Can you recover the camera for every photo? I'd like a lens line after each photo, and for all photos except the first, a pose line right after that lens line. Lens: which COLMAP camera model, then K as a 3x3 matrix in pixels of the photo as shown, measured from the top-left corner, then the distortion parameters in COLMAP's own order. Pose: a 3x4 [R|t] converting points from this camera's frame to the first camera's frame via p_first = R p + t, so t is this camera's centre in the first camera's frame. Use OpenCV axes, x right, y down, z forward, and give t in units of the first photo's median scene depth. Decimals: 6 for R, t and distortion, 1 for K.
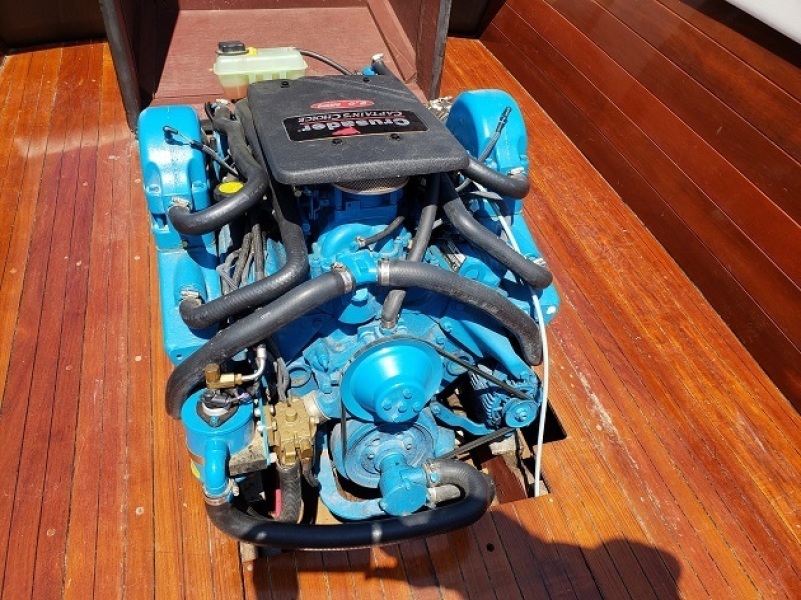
lens RADIAL K [[662.1, 0, 400.5], [0, 662.1, 300.0], [0, 0, 1]] dist [0.035955, -0.007274]
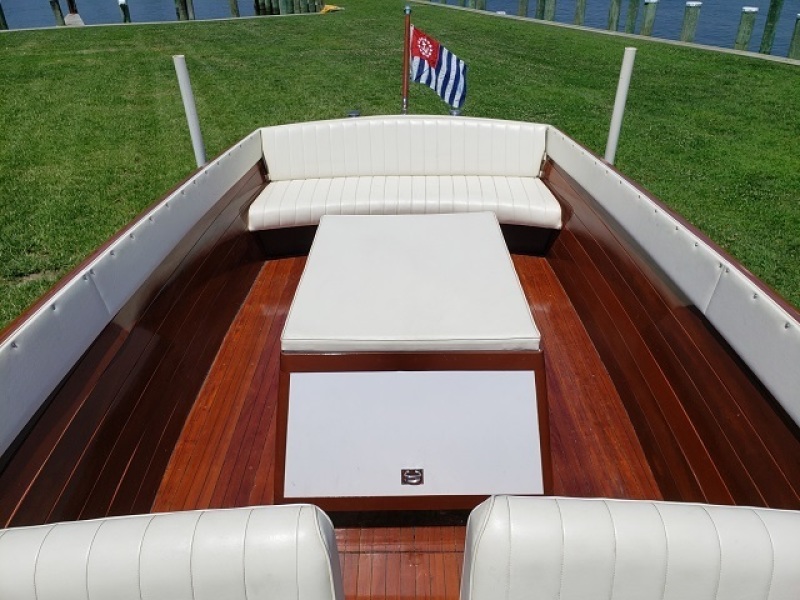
lens RADIAL K [[661.3, 0, 400.0], [0, 661.3, 300.0], [0, 0, 1]] dist [0.035955, -0.007274]
pose [[0.957739, 0.048480, -0.283524, 0.384427], [-0.125935, 0.956873, -0.261791, 0.227395], [0.258605, 0.286433, 0.922540, -0.743278]]
